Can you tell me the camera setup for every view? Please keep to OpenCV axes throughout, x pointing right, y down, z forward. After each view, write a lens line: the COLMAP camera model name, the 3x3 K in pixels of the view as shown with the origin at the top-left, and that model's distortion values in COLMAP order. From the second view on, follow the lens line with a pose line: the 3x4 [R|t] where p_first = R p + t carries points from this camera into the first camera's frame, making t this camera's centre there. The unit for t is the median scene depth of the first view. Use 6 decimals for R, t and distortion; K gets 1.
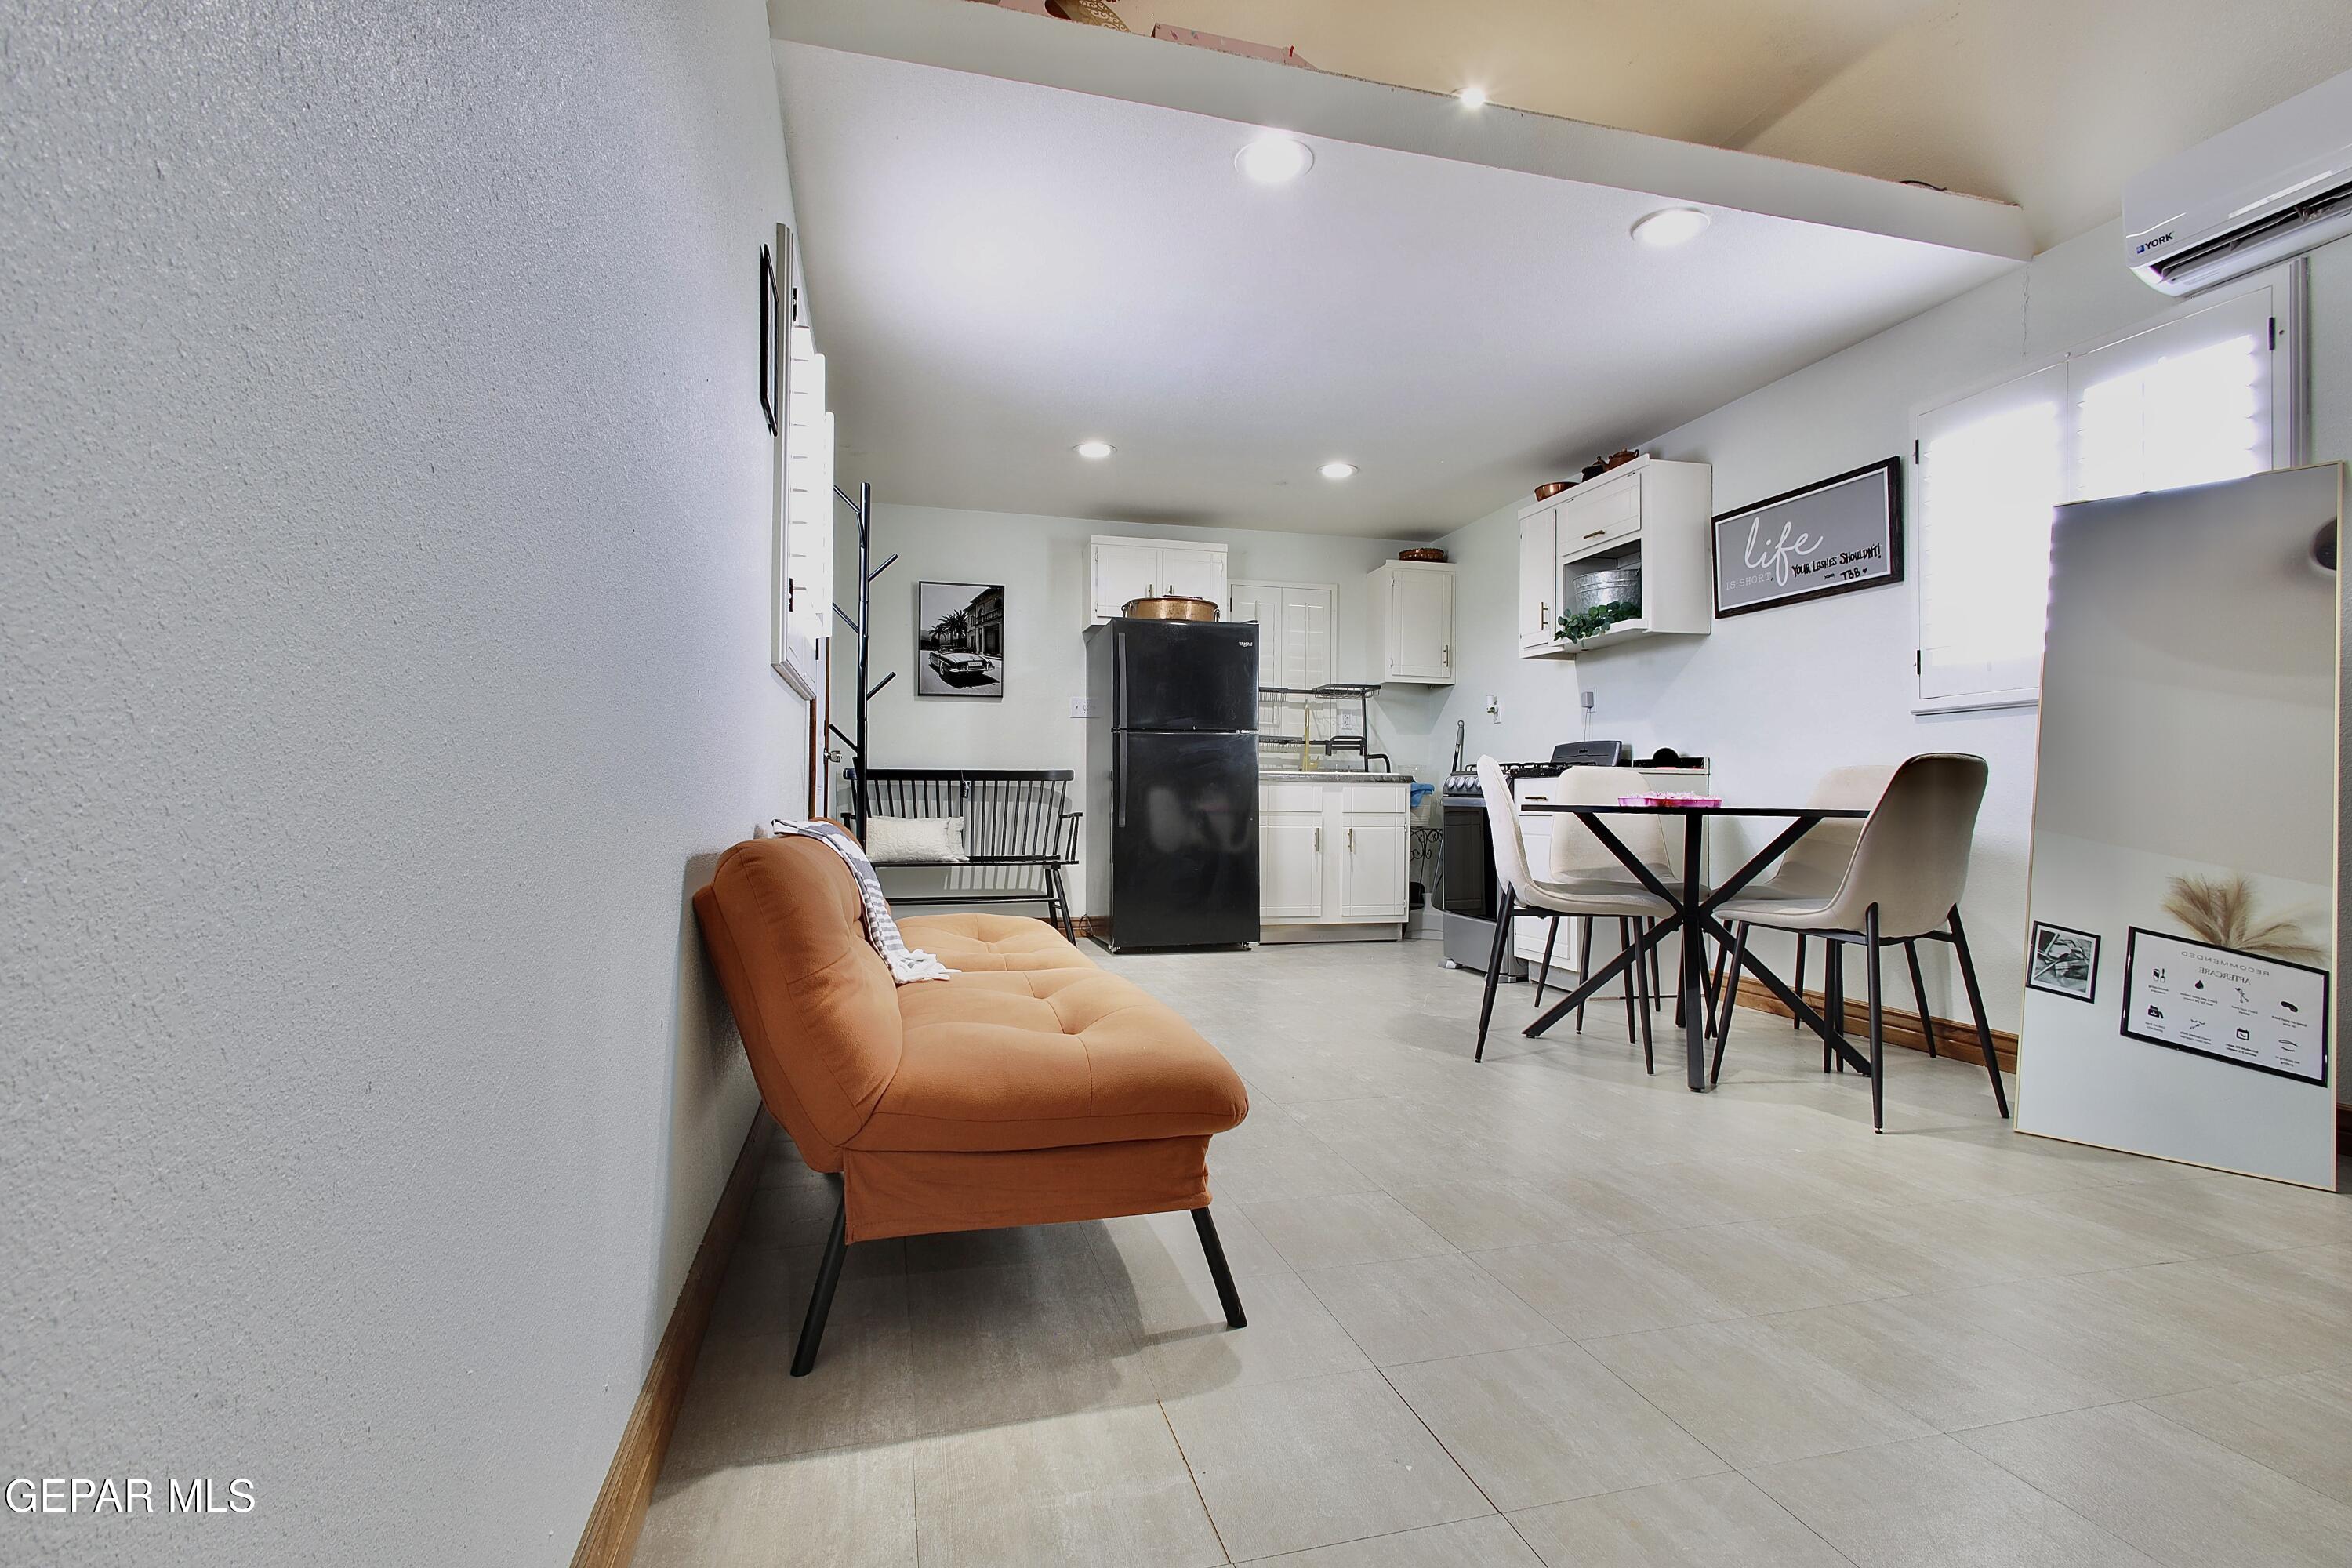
lens RADIAL K [[1083.8, 0, 1166.1], [0, 1083.8, 772.3], [0, 0, 1]] dist [-0.000184, 0.001026]
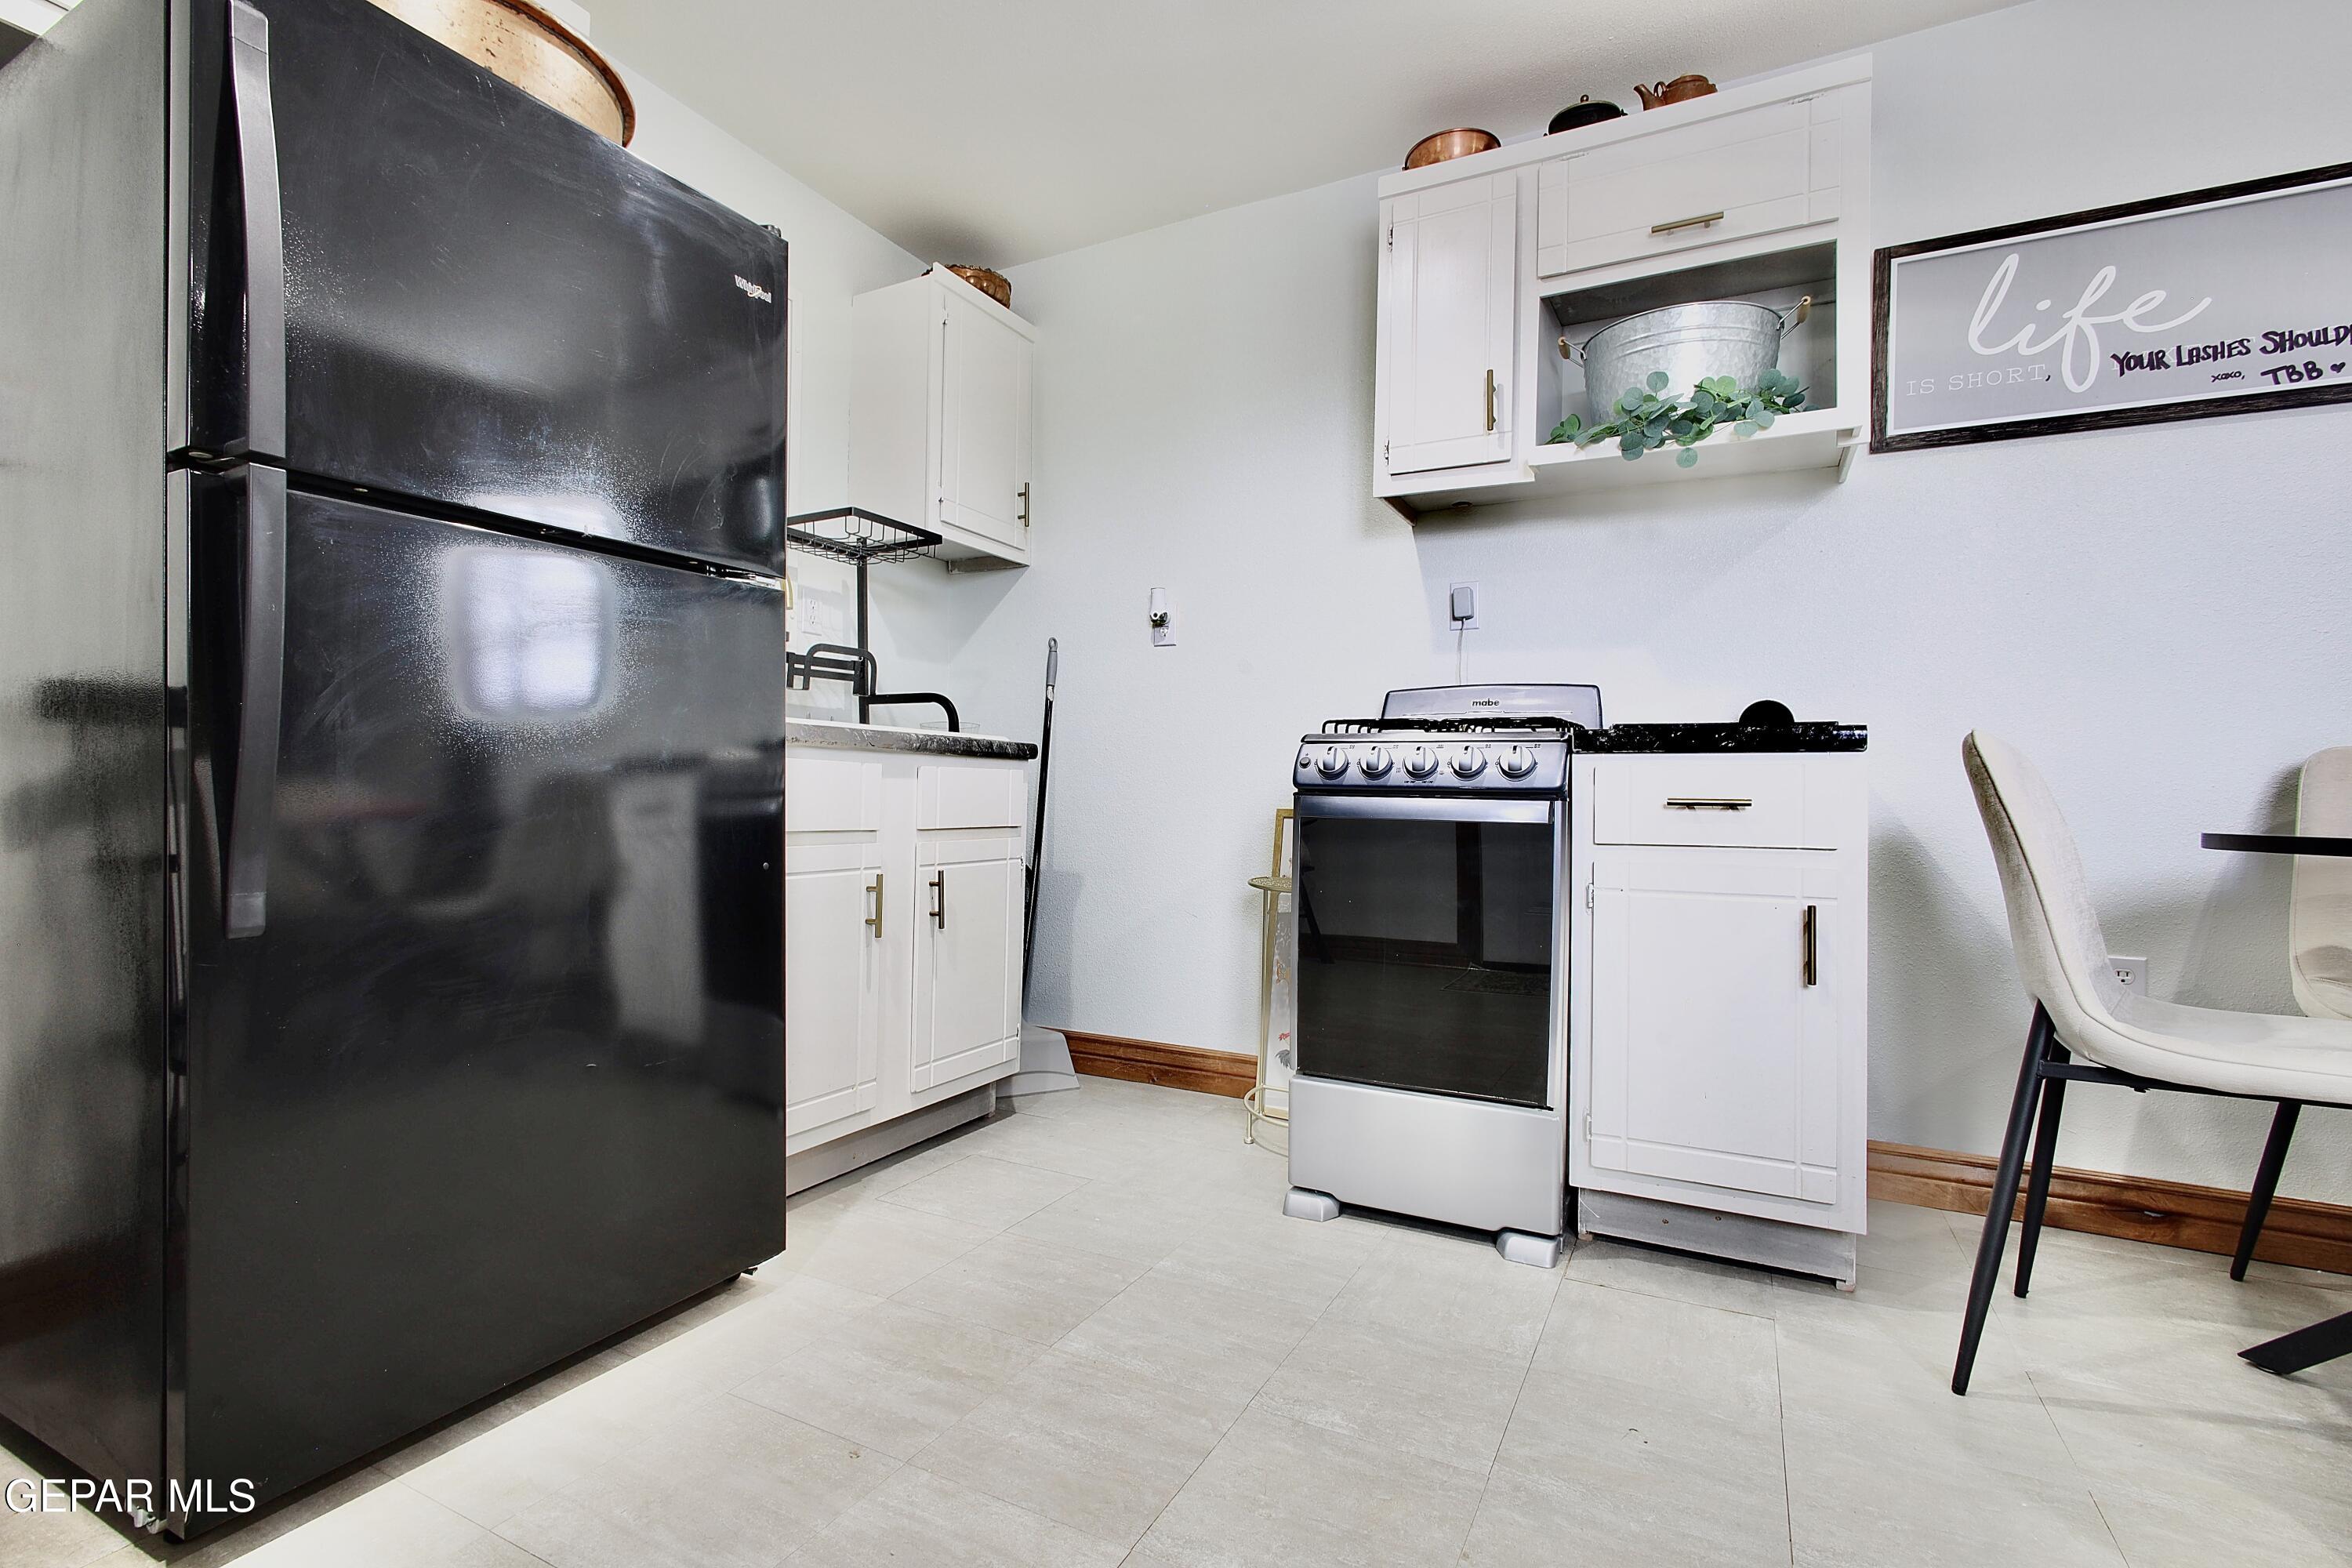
lens RADIAL K [[1083.8, 0, 1163.2], [0, 1083.8, 781.3], [0, 0, 1]] dist [-0.000184, 0.001026]
pose [[0.673280, 0.008957, 0.739333, -0.109040], [-0.027110, 0.999553, 0.012578, 0.018888], [-0.738890, -0.028512, 0.673222, 1.036912]]
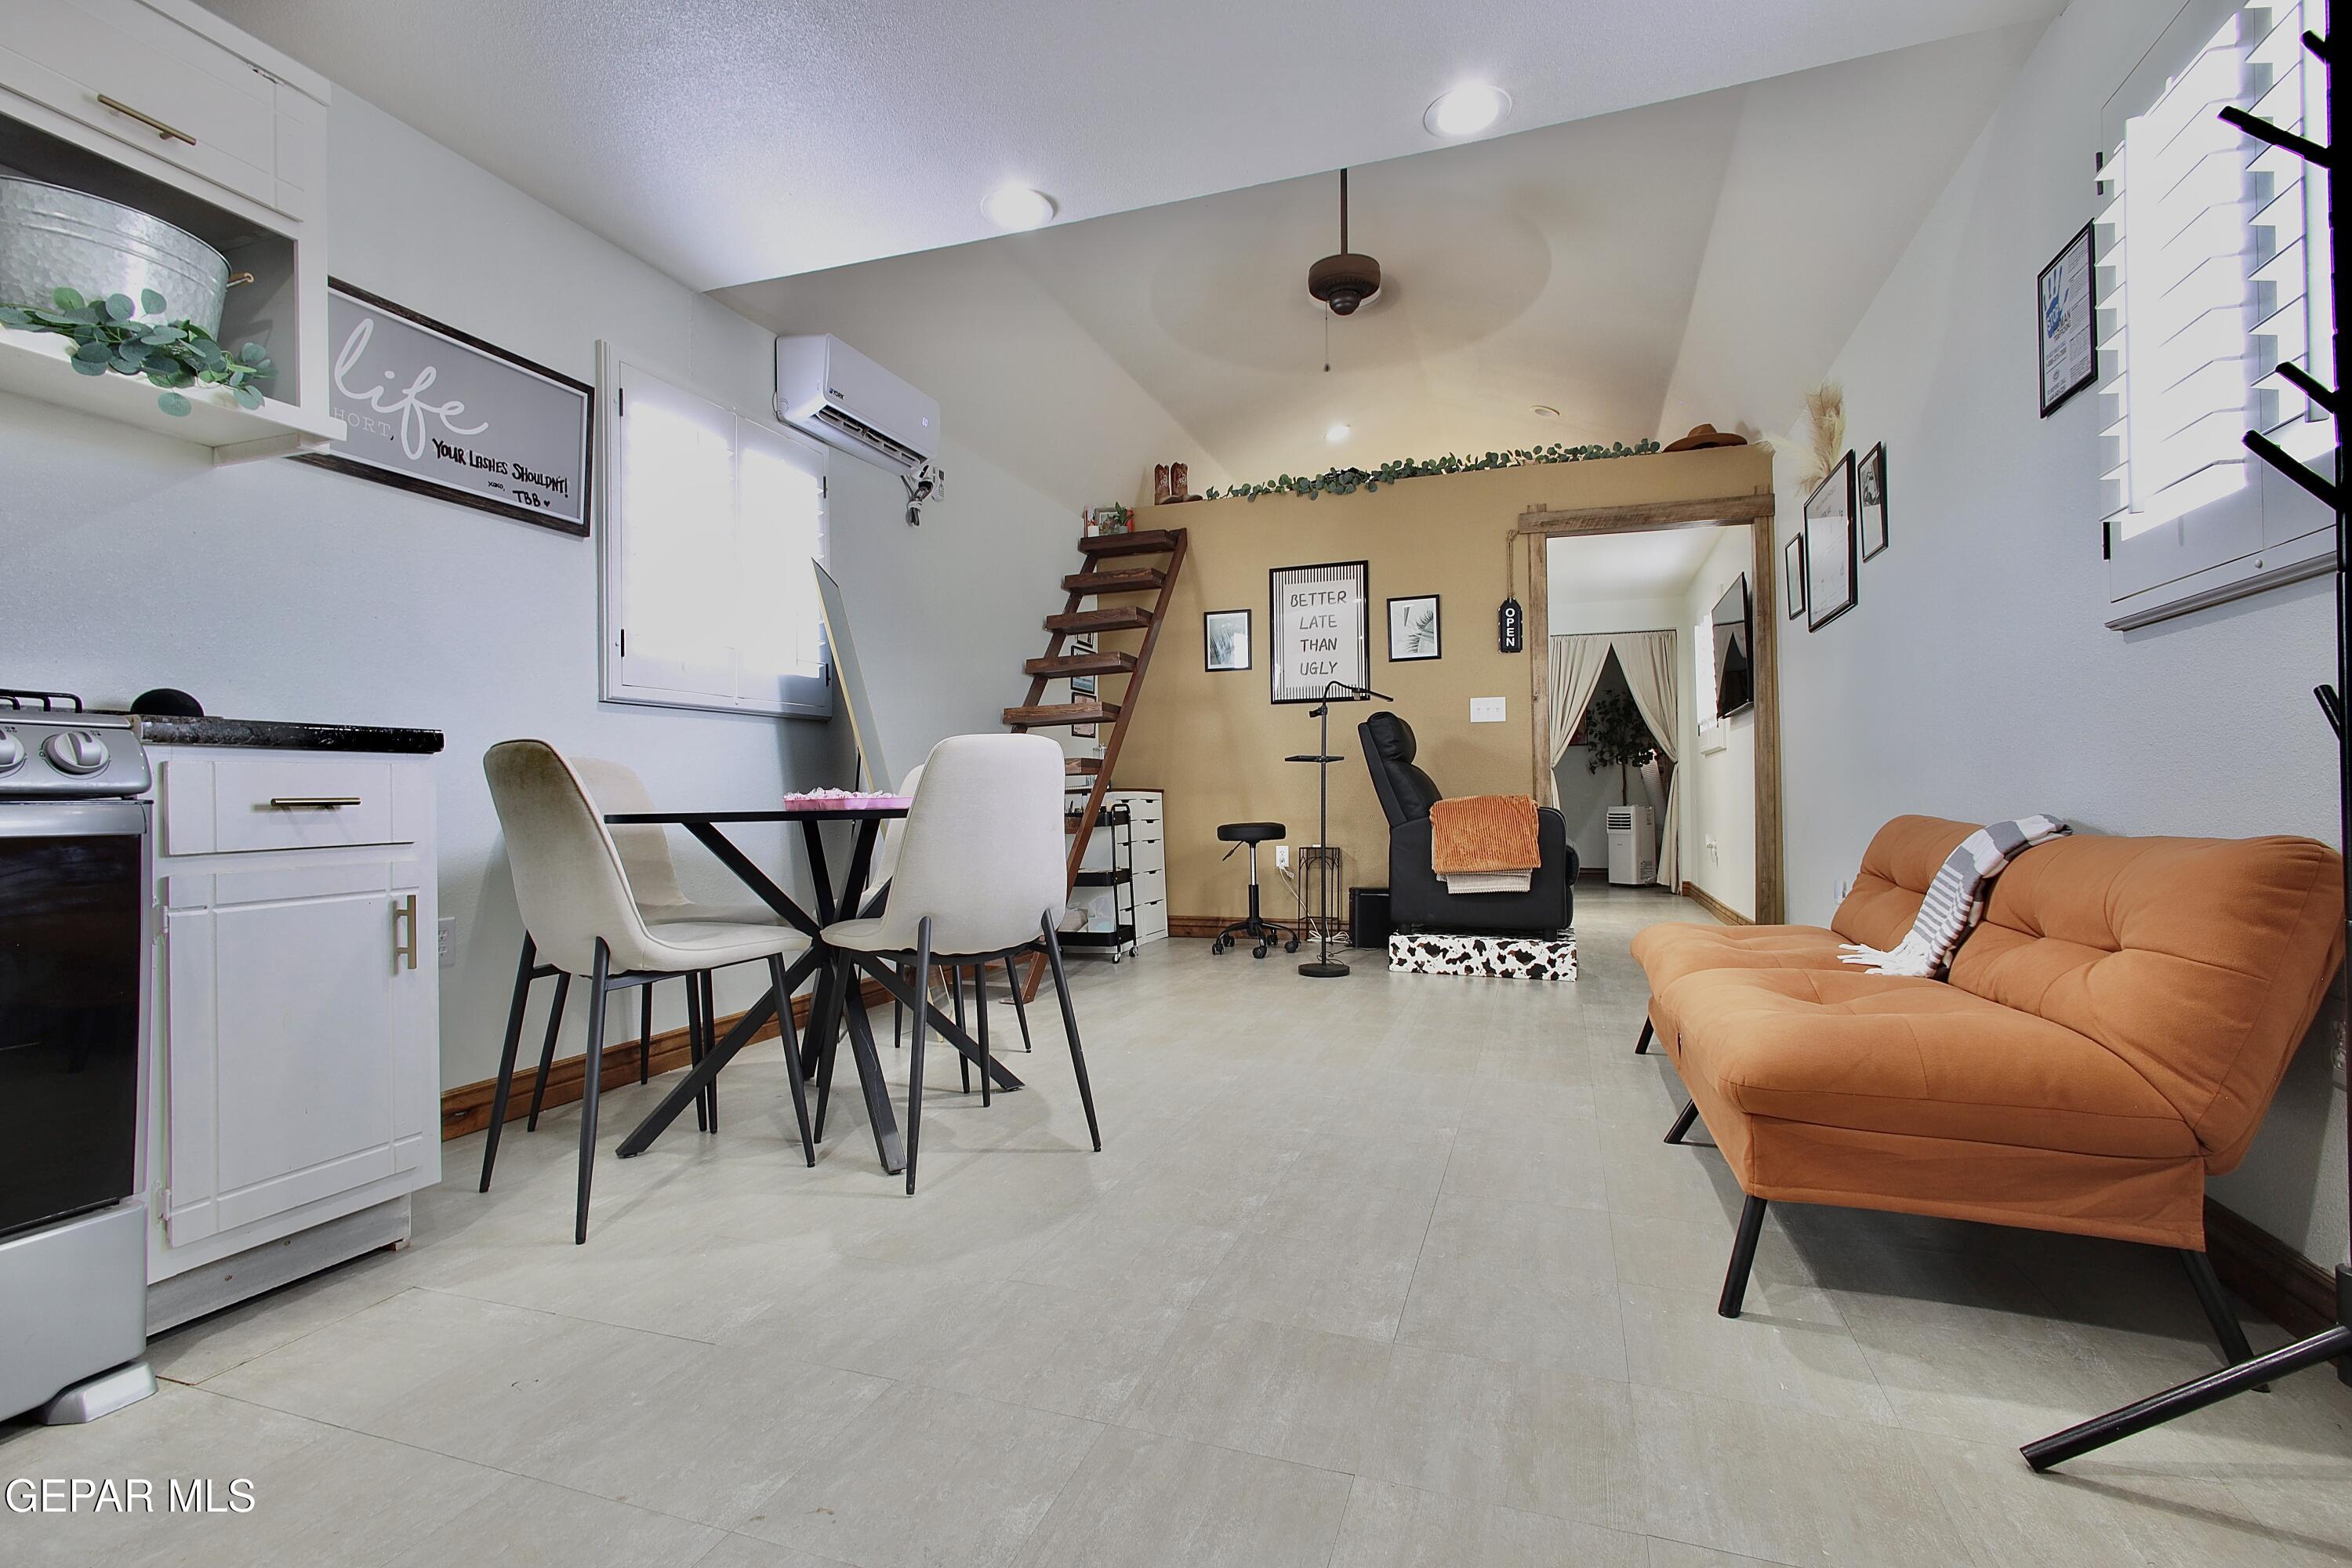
lens RADIAL K [[1083.8, 0, 1153.5], [0, 1083.8, 788.5], [0, 0, 1]] dist [-0.000184, 0.001026]
pose [[-0.819158, 0.004290, 0.573551, -0.145599], [-0.010102, 0.999709, -0.021905, 0.028110], [-0.573479, -0.023738, -0.818877, 1.348600]]
